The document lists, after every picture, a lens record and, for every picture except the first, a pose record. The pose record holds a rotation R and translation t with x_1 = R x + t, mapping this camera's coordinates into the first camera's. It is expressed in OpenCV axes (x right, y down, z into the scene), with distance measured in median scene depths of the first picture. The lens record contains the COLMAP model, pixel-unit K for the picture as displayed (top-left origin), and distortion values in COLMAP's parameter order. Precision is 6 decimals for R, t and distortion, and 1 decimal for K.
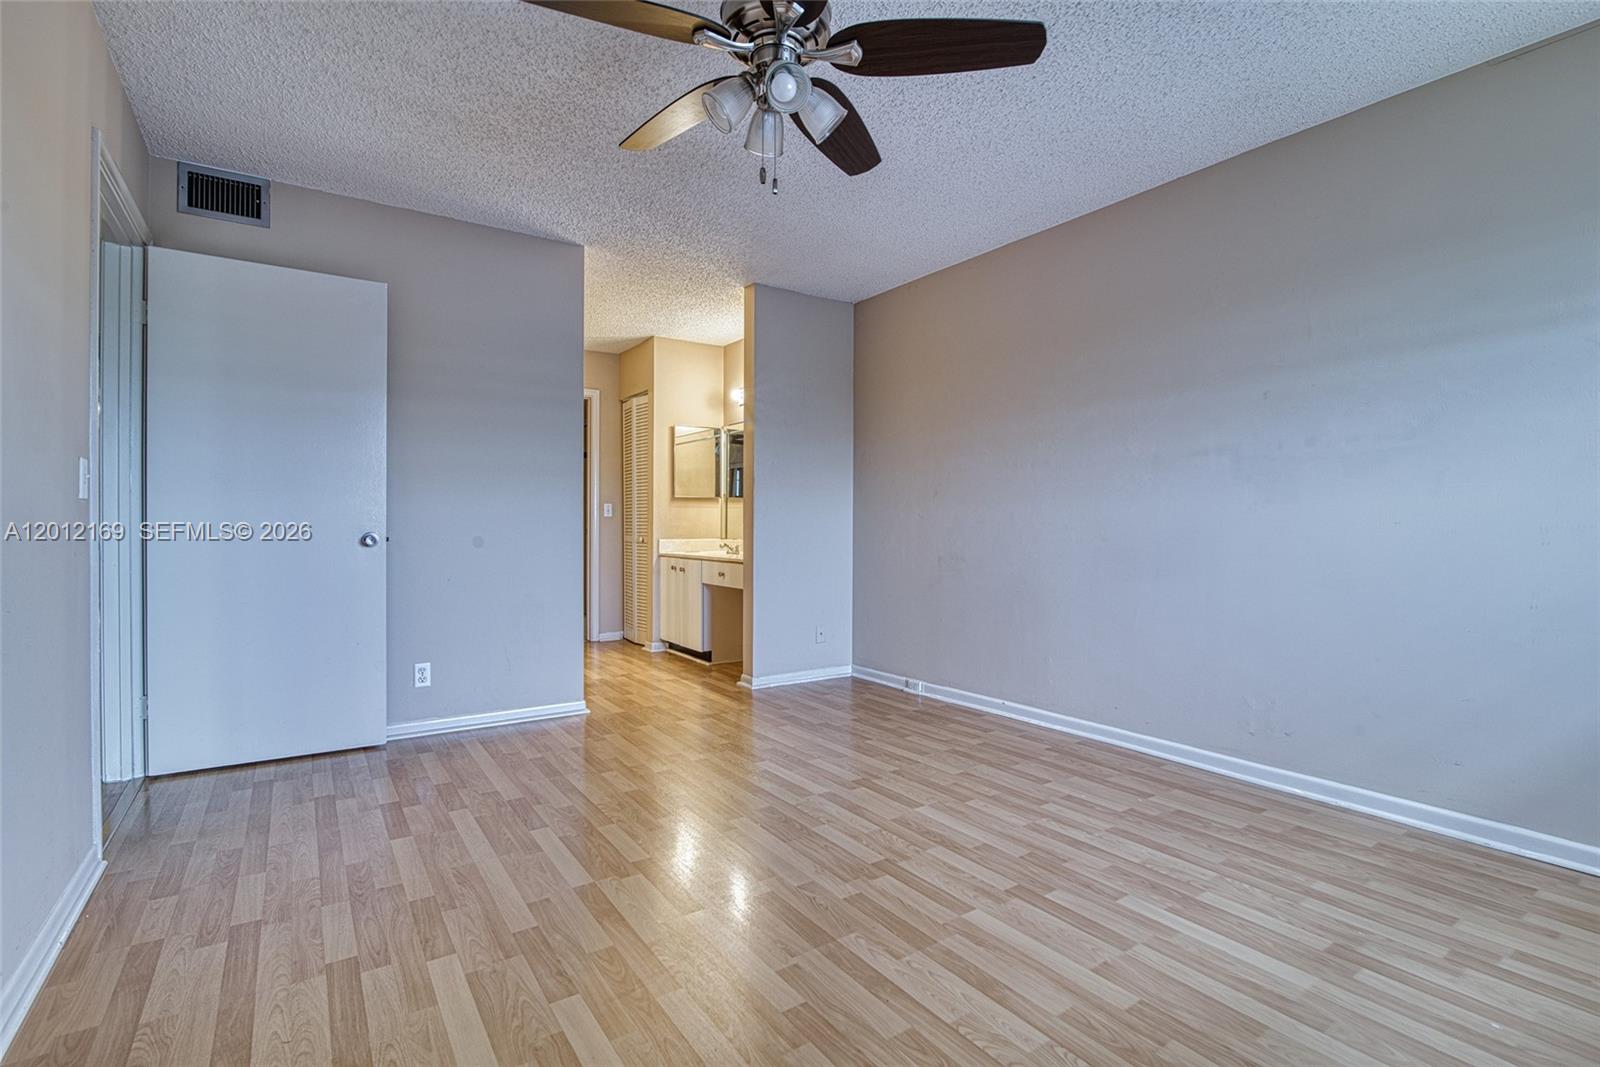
lens RADIAL K [[740.9, 0, 805.9], [0, 740.9, 530.1], [0, 0, 1]] dist [0.001735, 0.001049]
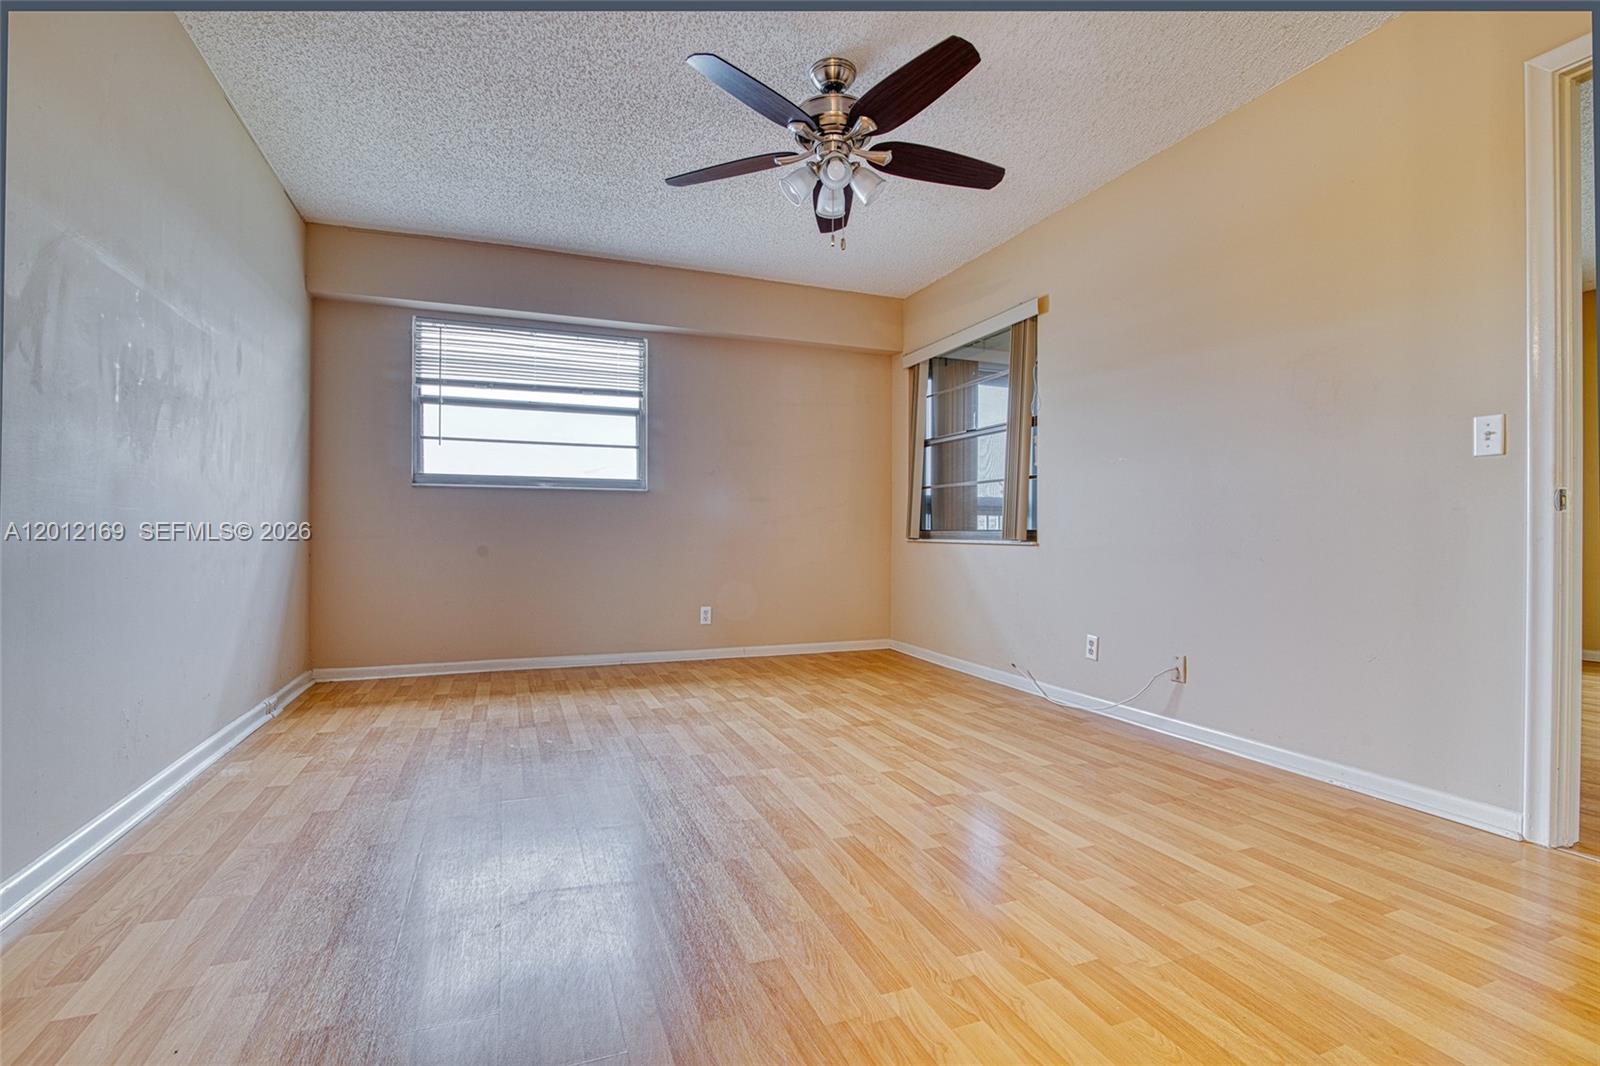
lens RADIAL K [[740.9, 0, 803.9], [0, 740.9, 529.7], [0, 0, 1]] dist [0.001735, 0.001049]
pose [[-0.974079, -0.008622, 0.226044, -0.257620], [-0.007370, 0.999952, 0.006383, 0.056960], [-0.226088, 0.004552, -0.974096, 1.991897]]
